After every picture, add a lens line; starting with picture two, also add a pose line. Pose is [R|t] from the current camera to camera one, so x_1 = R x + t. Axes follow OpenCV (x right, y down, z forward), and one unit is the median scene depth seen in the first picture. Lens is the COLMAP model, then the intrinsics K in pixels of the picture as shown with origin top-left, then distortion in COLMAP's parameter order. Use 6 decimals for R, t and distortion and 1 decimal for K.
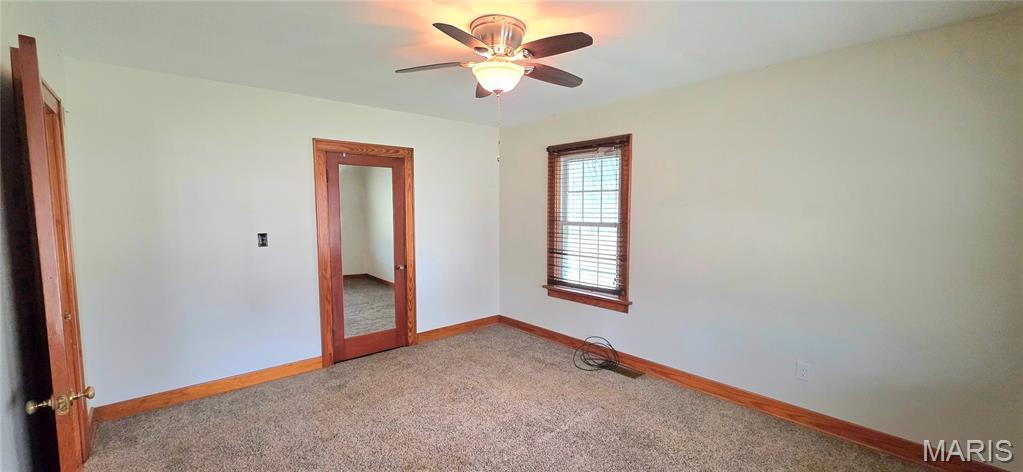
lens RADIAL K [[407.7, 0, 501.6], [0, 407.7, 236.9], [0, 0, 1]] dist [-0.000846, 0.001098]
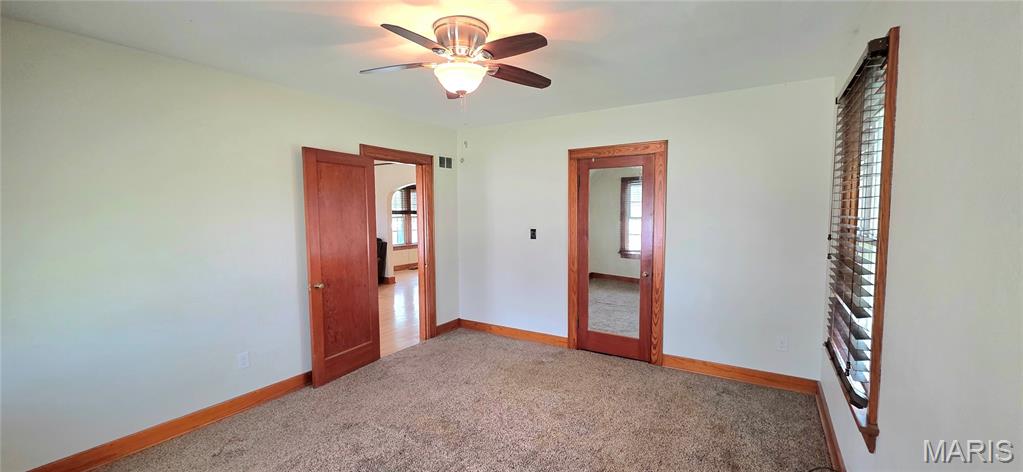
lens RADIAL K [[407.7, 0, 518.0], [0, 407.7, 239.5], [0, 0, 1]] dist [-0.000846, 0.001098]
pose [[0.290348, 0.066804, -0.954586, 0.580850], [-0.063331, 0.996715, 0.050490, -0.033627], [0.954823, 0.045795, 0.293625, 0.497171]]
